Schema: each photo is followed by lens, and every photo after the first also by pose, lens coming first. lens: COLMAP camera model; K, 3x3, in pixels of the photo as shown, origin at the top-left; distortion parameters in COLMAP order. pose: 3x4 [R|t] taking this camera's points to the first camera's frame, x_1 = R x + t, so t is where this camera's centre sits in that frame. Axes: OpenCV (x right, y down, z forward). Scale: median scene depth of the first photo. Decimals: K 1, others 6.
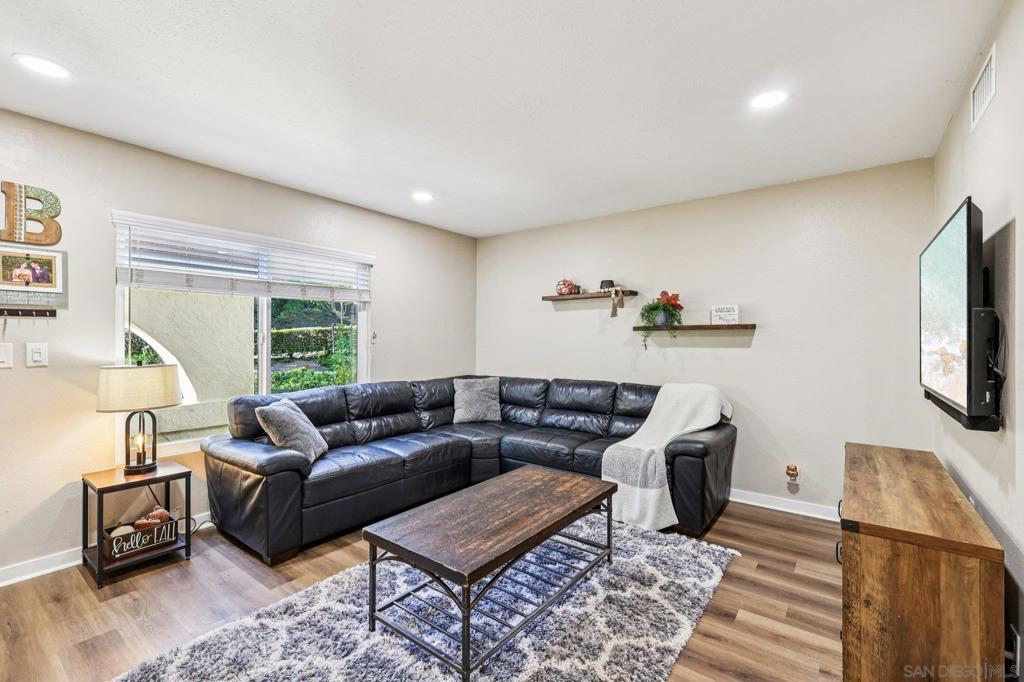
lens RADIAL K [[447.8, 0, 510.7], [0, 447.8, 337.4], [0, 0, 1]] dist [0.002148, -0.001204]
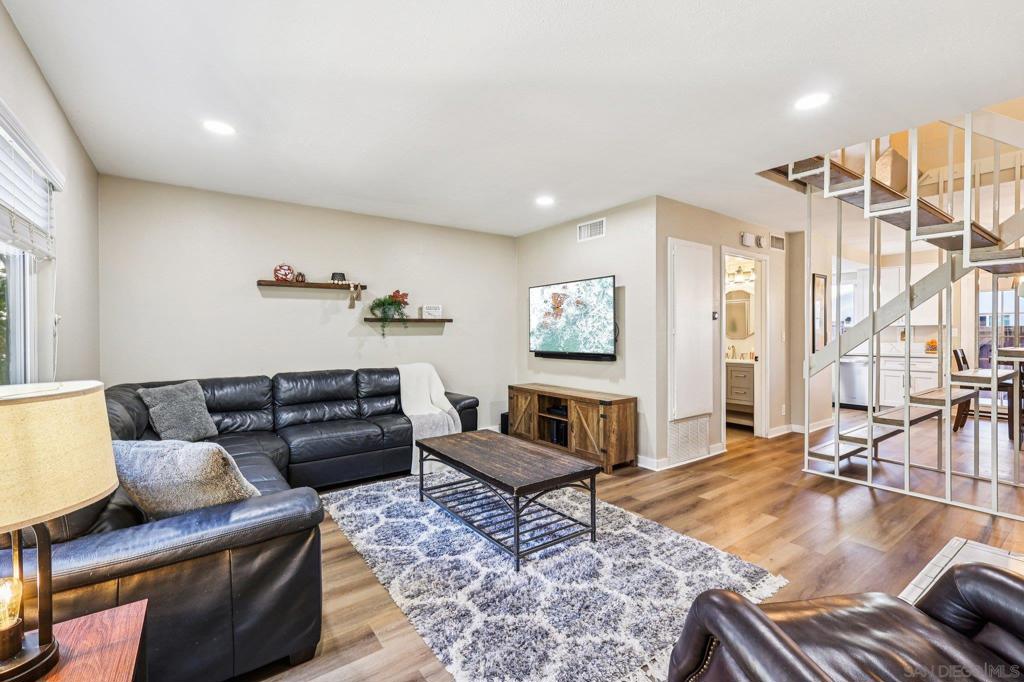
lens RADIAL K [[447.8, 0, 512.3], [0, 447.8, 337.9], [0, 0, 1]] dist [0.002148, -0.001204]
pose [[0.288220, -0.015548, 0.957438, -0.692543], [0.002088, 0.999876, 0.015609, 0.008229], [-0.957562, -0.002500, 0.288216, 0.321146]]
